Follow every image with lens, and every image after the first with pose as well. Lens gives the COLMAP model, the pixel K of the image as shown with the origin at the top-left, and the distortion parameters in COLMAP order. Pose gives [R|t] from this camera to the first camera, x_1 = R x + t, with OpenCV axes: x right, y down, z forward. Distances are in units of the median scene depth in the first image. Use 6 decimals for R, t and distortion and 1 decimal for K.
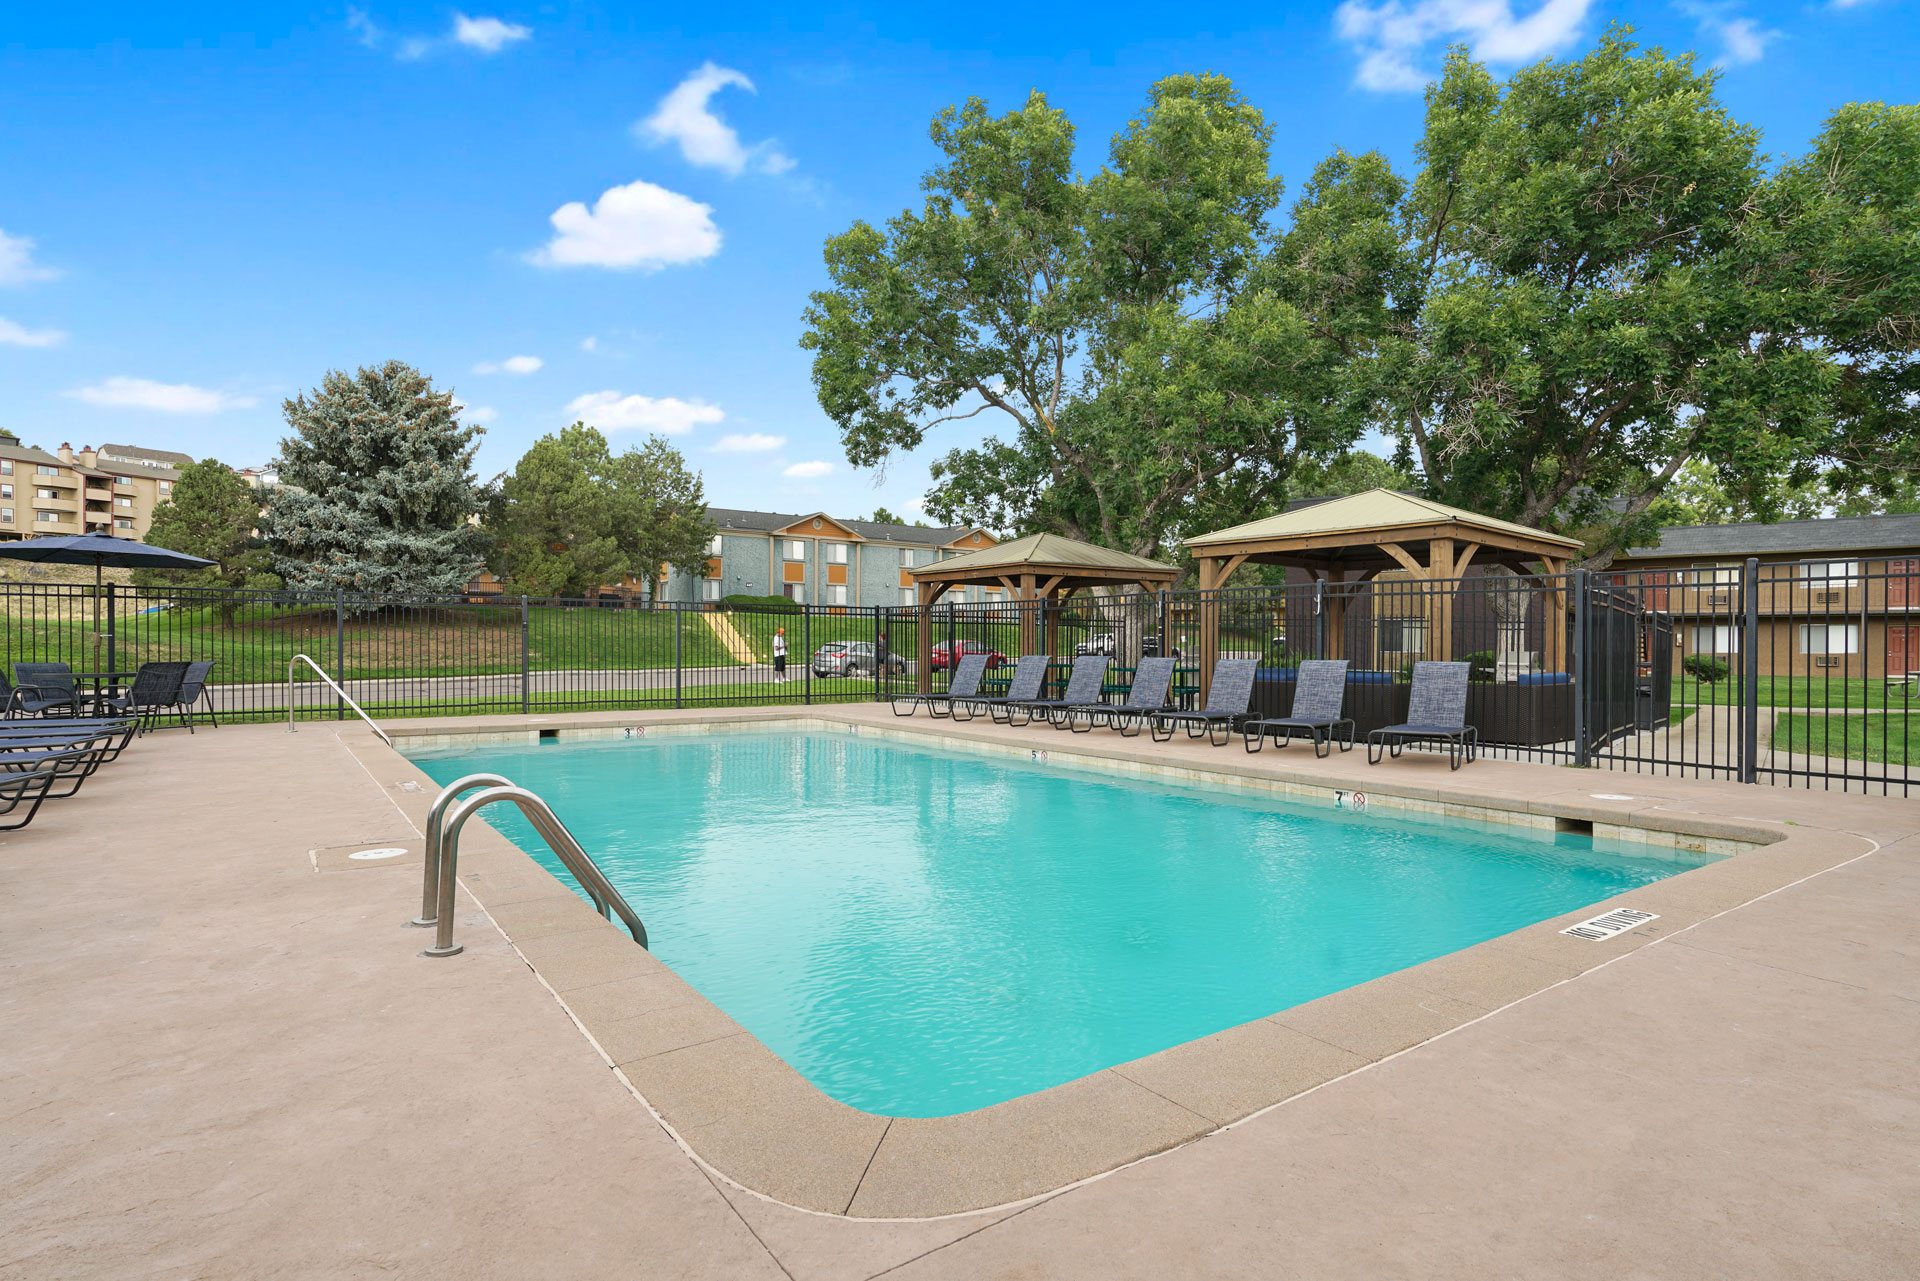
lens RADIAL K [[972.7, 0, 960.0], [0, 972.7, 640.5], [0, 0, 1]] dist [-0.001230, -0.000282]
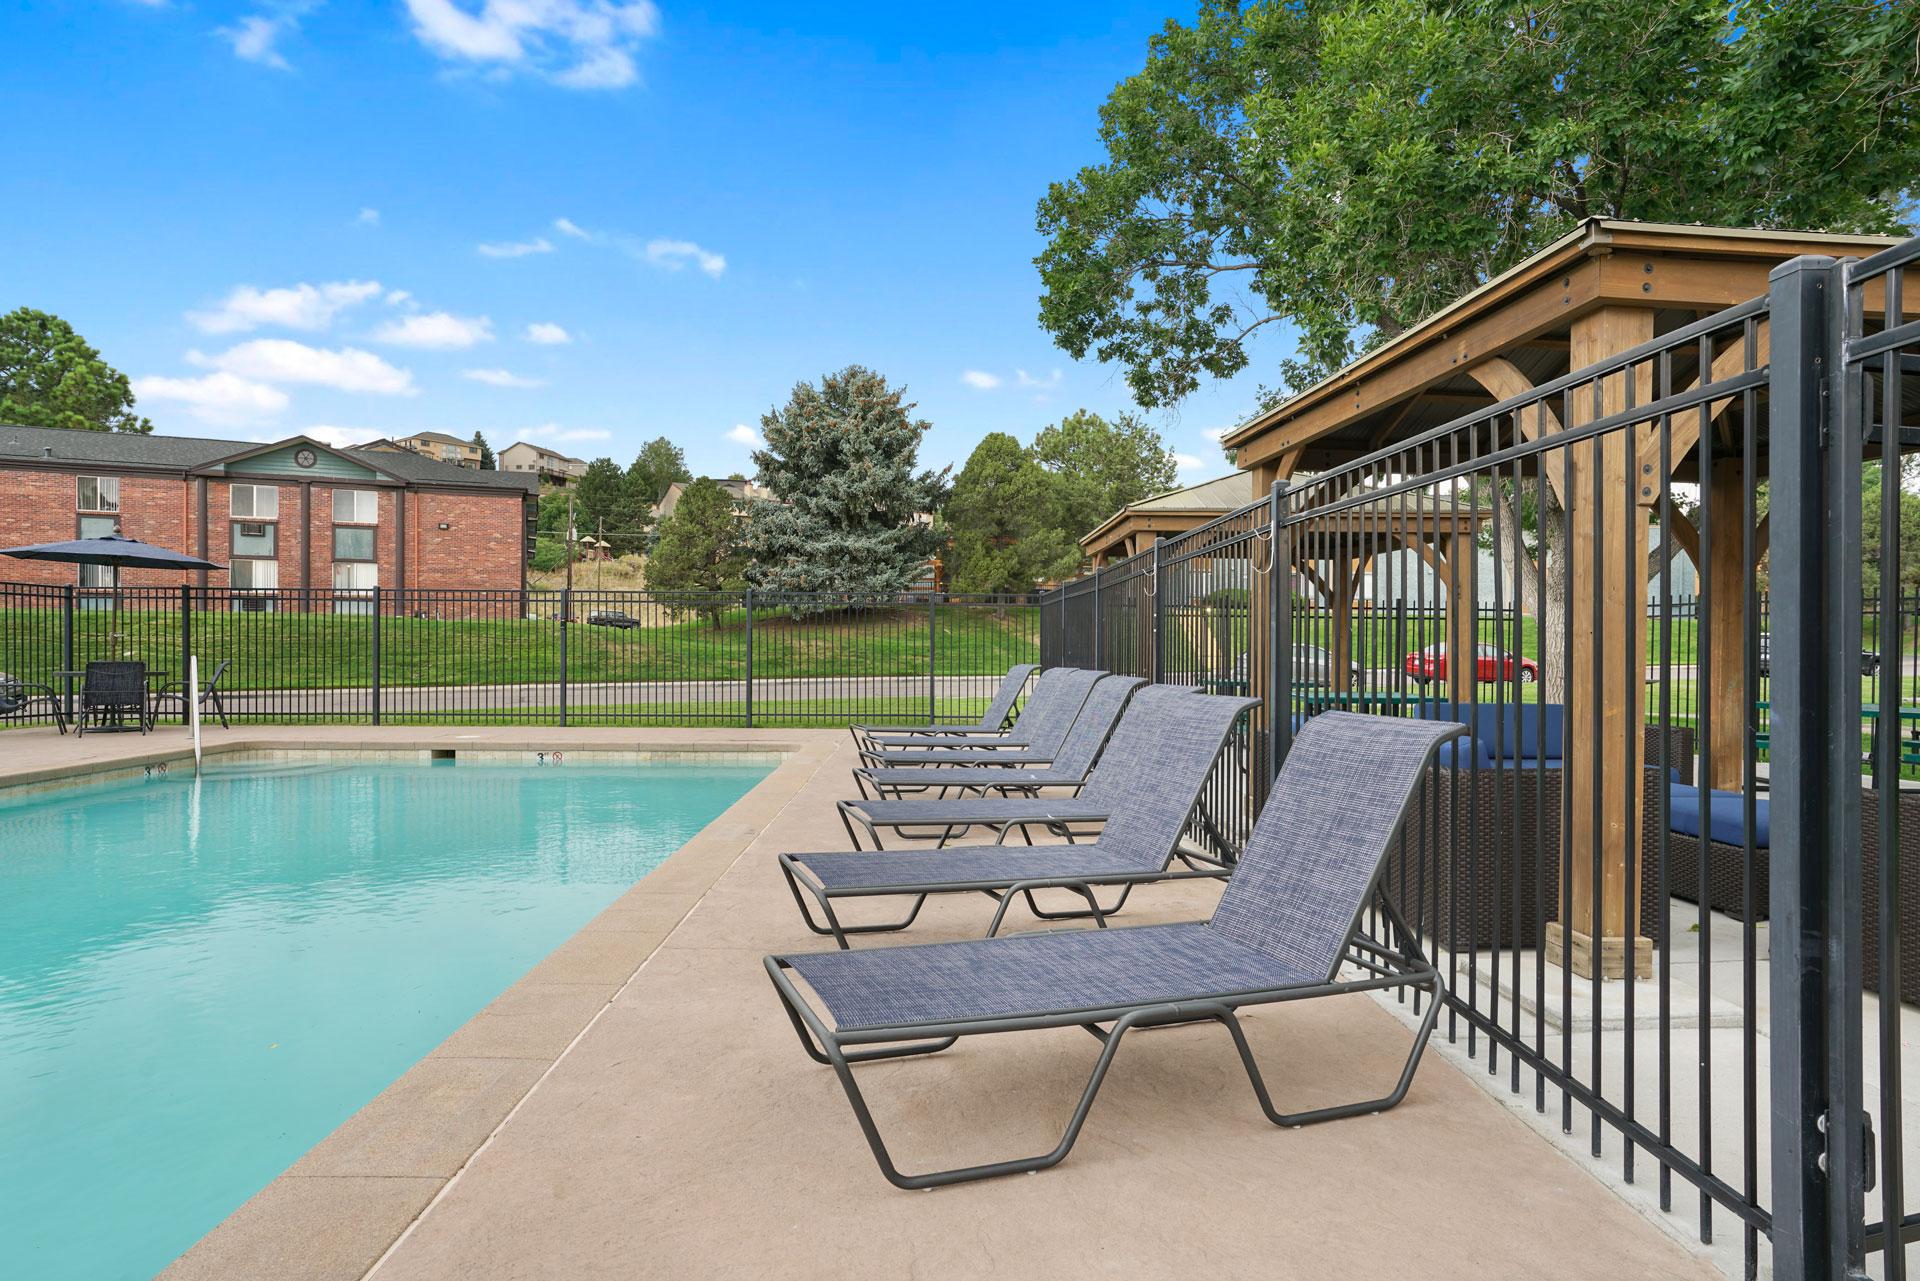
lens RADIAL K [[1060.3, 0, 960.0], [0, 1060.3, 640.5], [0, 0, 1]] dist [0.000011, 0.035121]
pose [[0.842169, 0.003251, -0.539204, 0.121038], [-0.003971, 0.999992, -0.000174, -0.000481], [0.539199, 0.002288, 0.842175, 0.136358]]
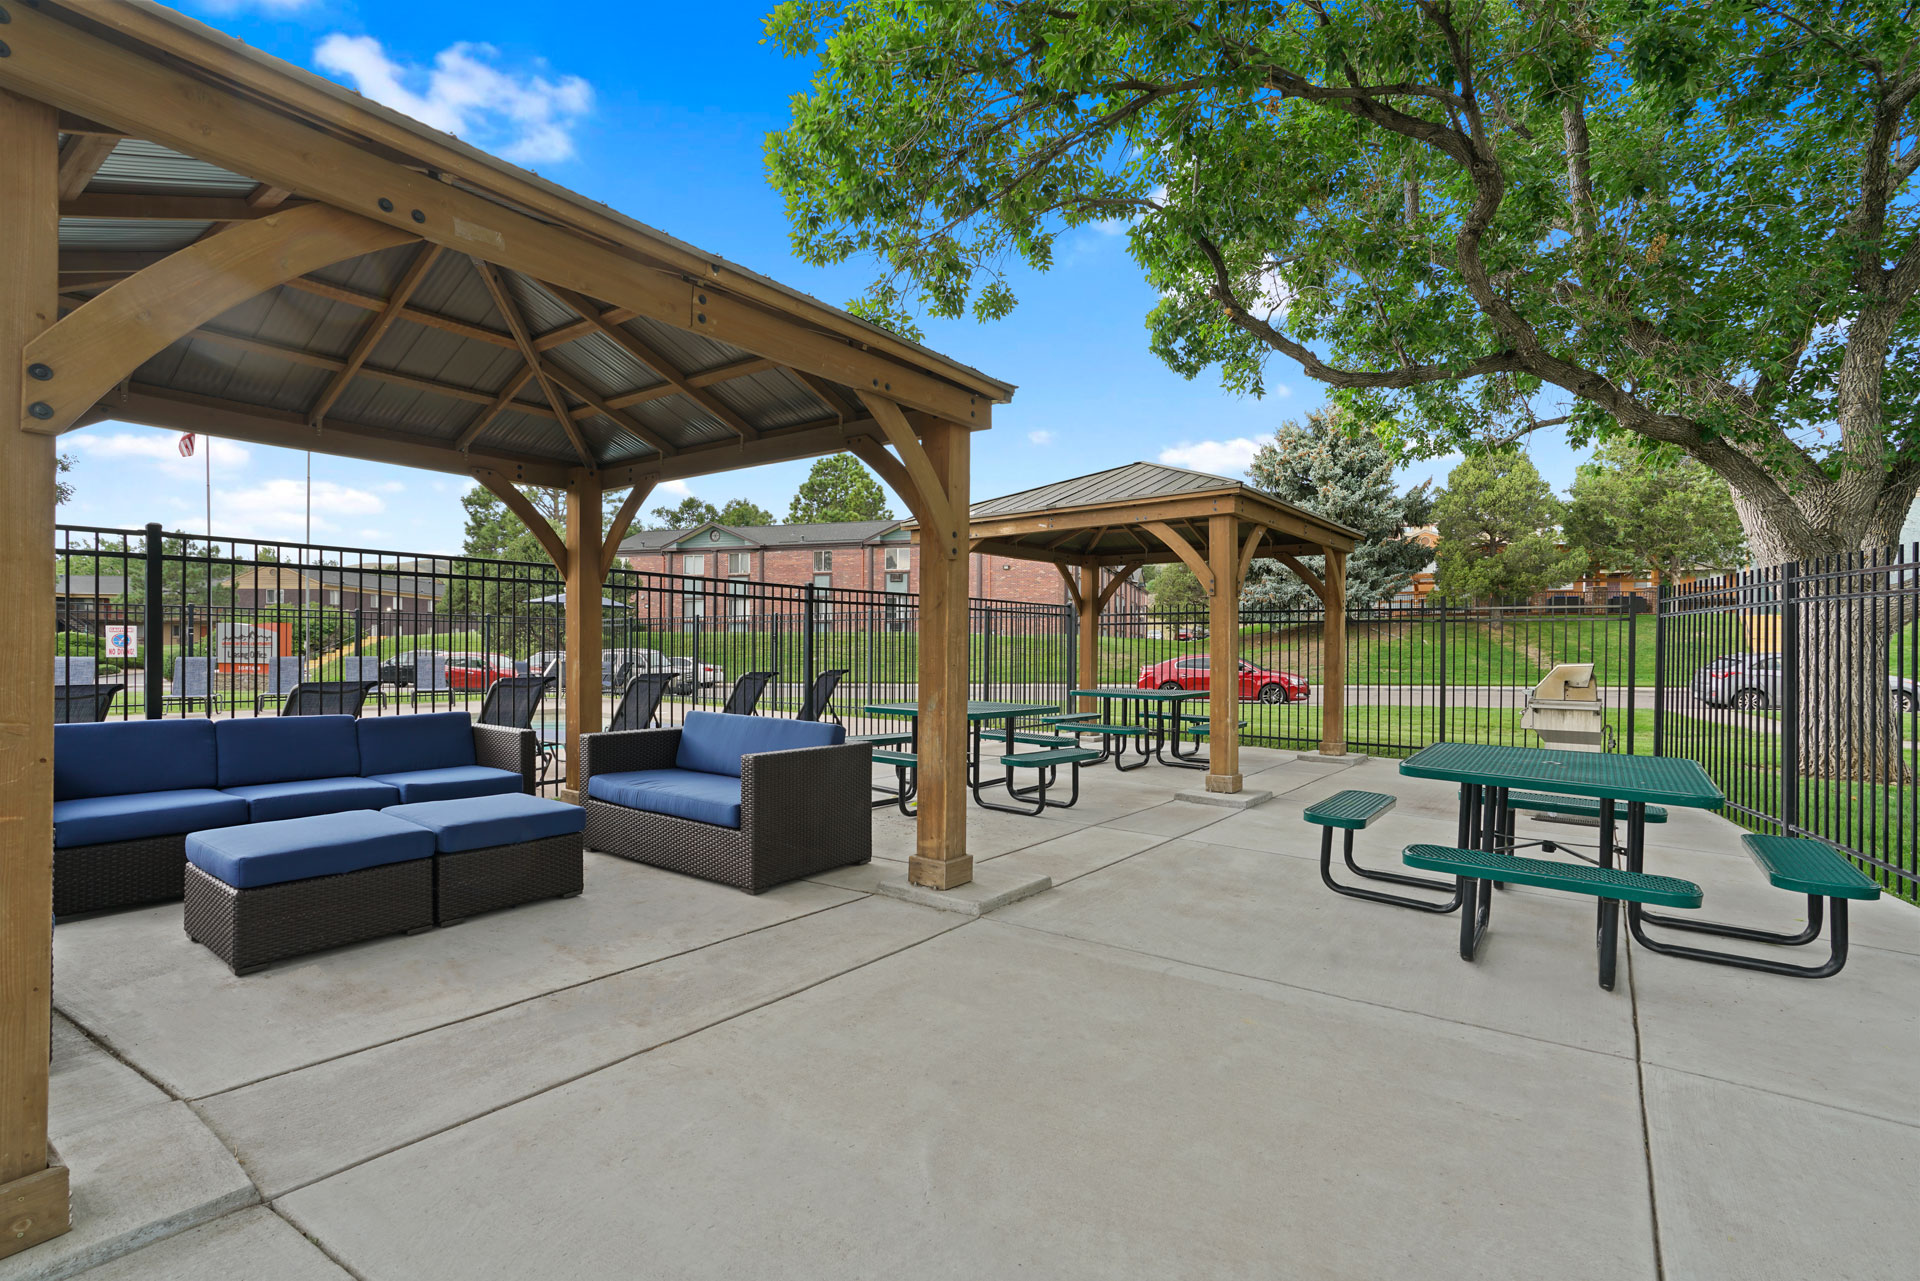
lens RADIAL K [[876.7, 0, 960.0], [0, 876.7, 640.5], [0, 0, 1]] dist [-0.046135, -0.000060]
pose [[0.308567, -0.006284, -0.951182, 0.237181], [-0.005354, 0.999951, -0.008343, -0.001875], [0.951187, 0.007667, 0.308518, 0.317212]]
